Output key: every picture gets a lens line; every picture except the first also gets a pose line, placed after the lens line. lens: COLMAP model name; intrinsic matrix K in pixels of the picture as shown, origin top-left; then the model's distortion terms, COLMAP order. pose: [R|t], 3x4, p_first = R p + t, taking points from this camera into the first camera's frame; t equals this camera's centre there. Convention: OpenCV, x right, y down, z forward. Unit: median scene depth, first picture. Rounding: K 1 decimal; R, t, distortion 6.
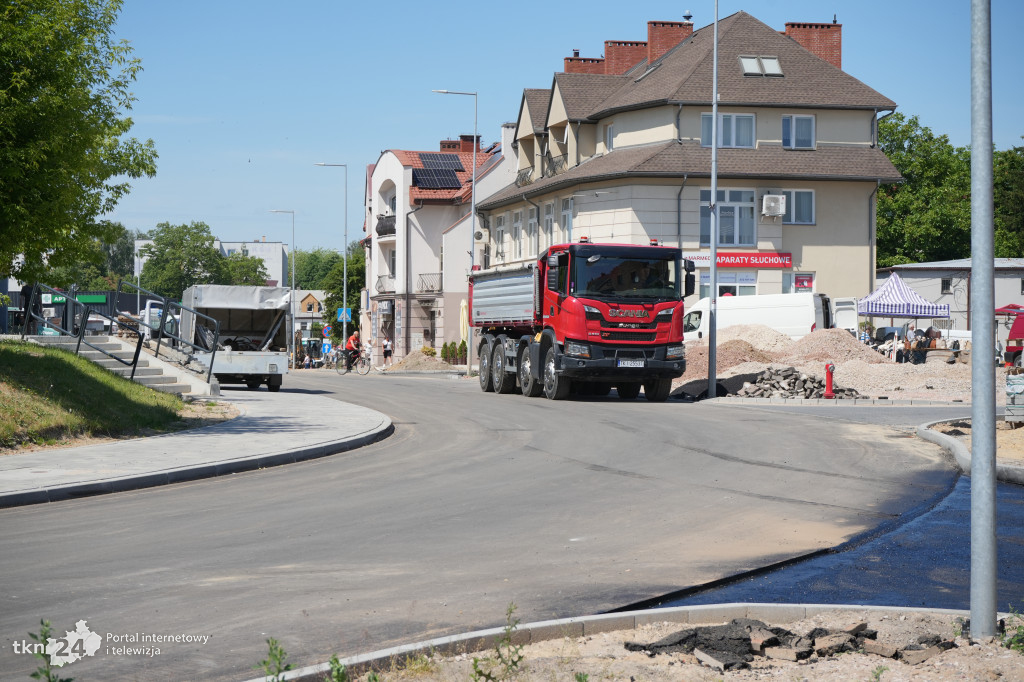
lens RADIAL K [[904.8, 0, 512.0], [0, 904.8, 341.0], [0, 0, 1]] dist [0.009626, -0.019630]
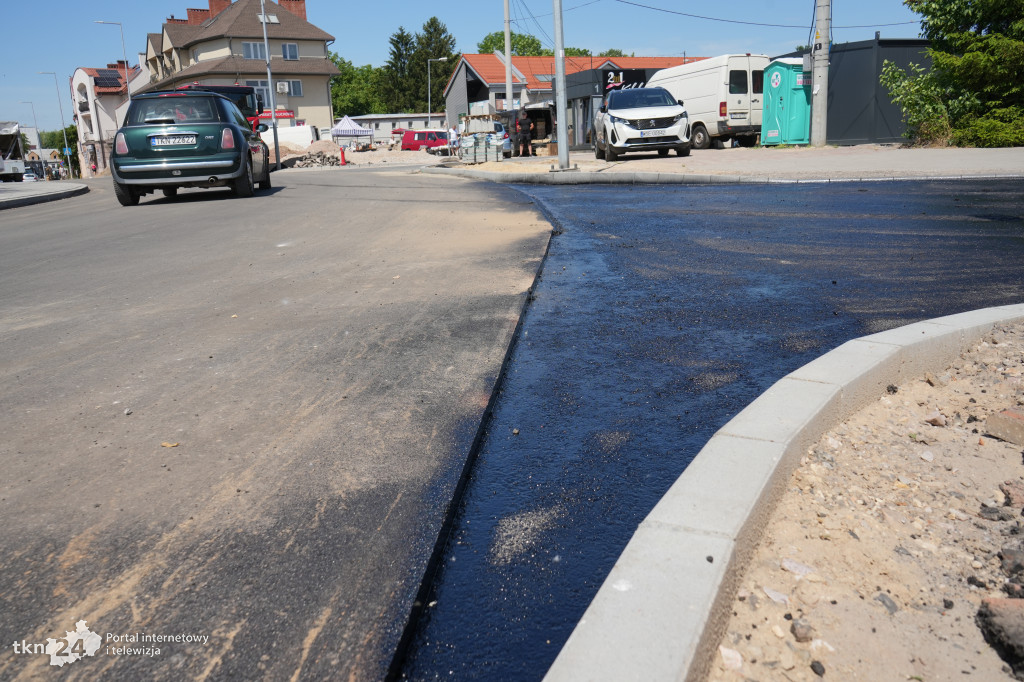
lens RADIAL K [[904.8, 0, 512.0], [0, 904.8, 341.0], [0, 0, 1]] dist [0.009626, -0.019630]
pose [[0.942606, -0.123512, 0.310223, 0.067067], [0.016760, 0.945401, 0.325477, -0.271971], [-0.333486, -0.301597, 0.893211, -1.248580]]
